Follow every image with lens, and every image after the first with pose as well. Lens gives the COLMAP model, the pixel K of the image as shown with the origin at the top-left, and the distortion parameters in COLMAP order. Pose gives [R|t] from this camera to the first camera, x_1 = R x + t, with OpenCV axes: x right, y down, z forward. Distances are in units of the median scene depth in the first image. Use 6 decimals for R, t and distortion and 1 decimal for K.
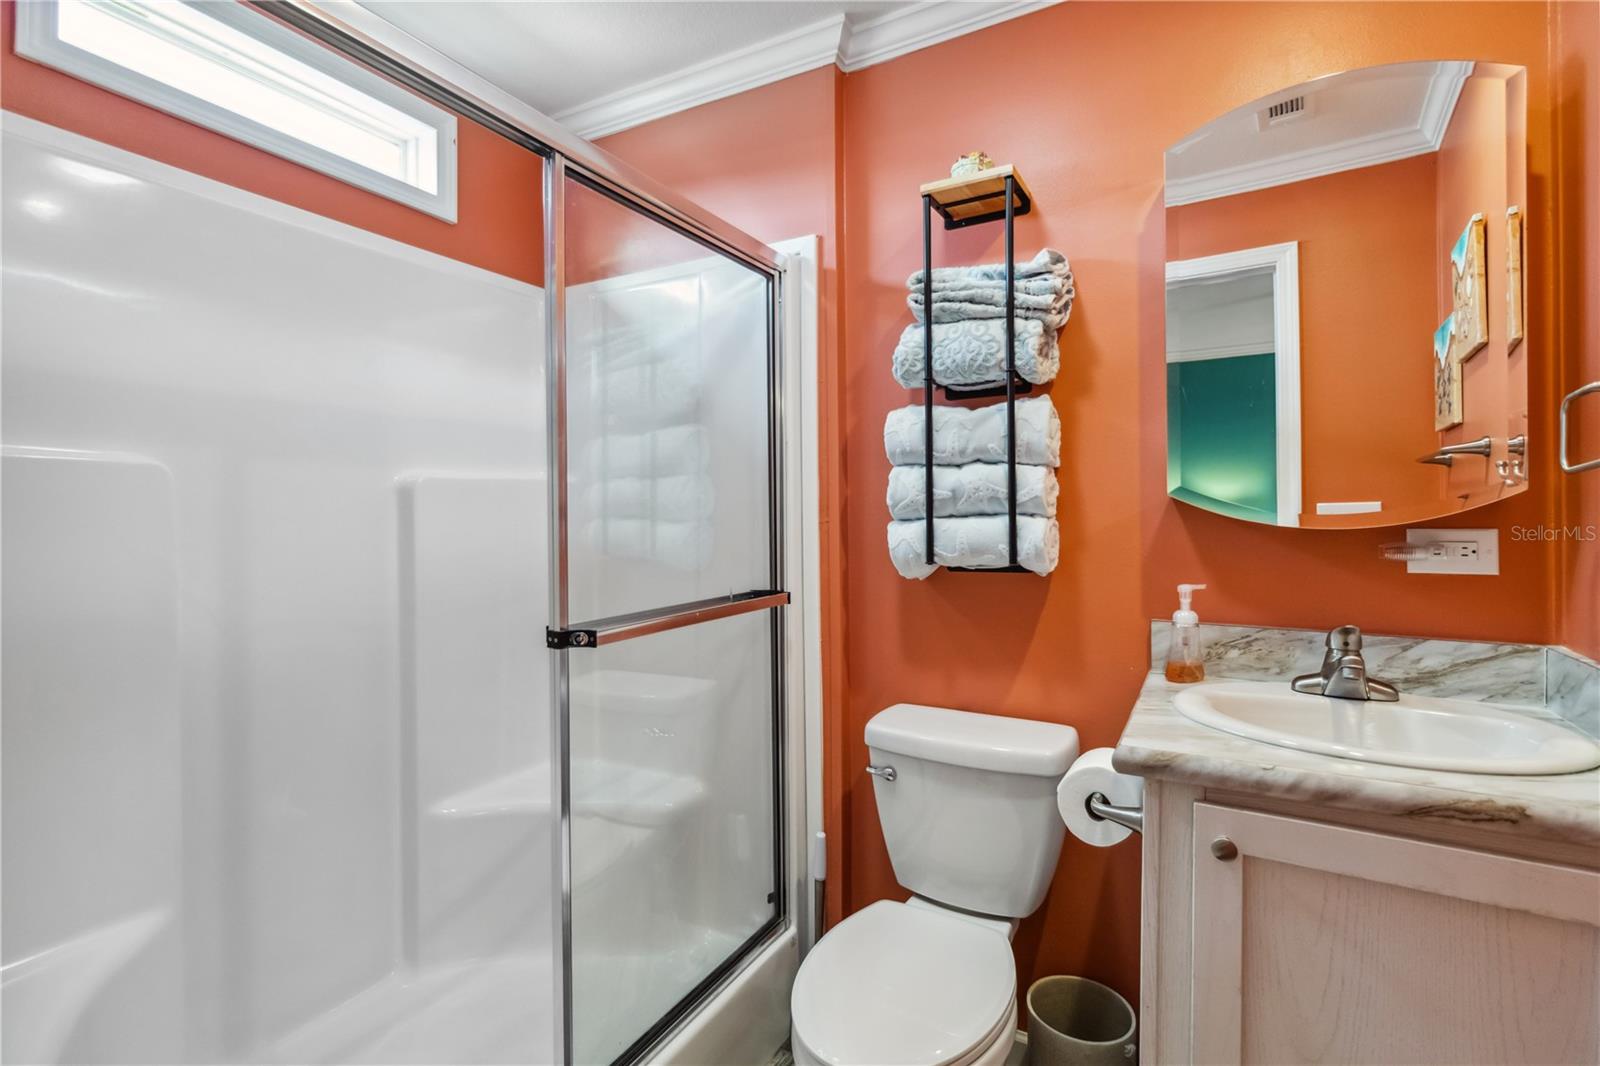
lens RADIAL K [[746.4, 0, 793.5], [0, 746.4, 528.8], [0, 0, 1]] dist [-0.001259, 0.001632]
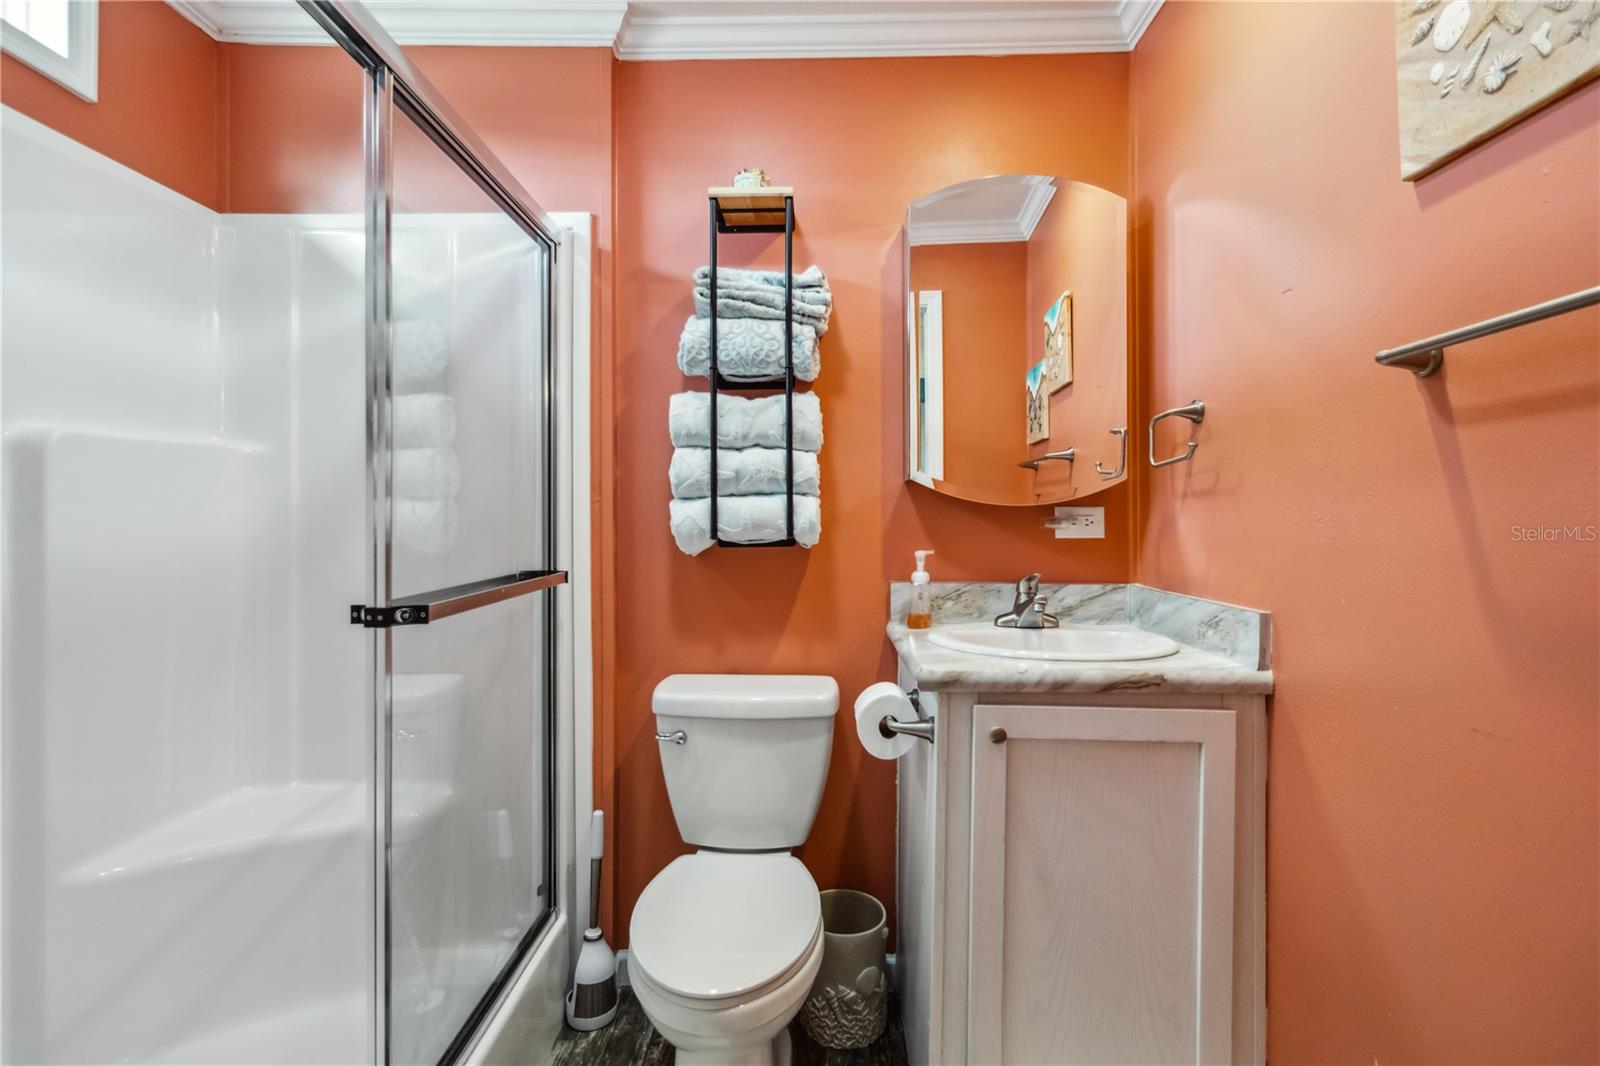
lens RADIAL K [[746.4, 0, 793.6], [0, 746.4, 527.0], [0, 0, 1]] dist [-0.001259, 0.001632]
pose [[0.881626, 0.000081, 0.471949, -0.229227], [0.002027, 0.999990, -0.003958, 0.035203], [-0.471944, 0.004446, 0.881617, -0.007892]]
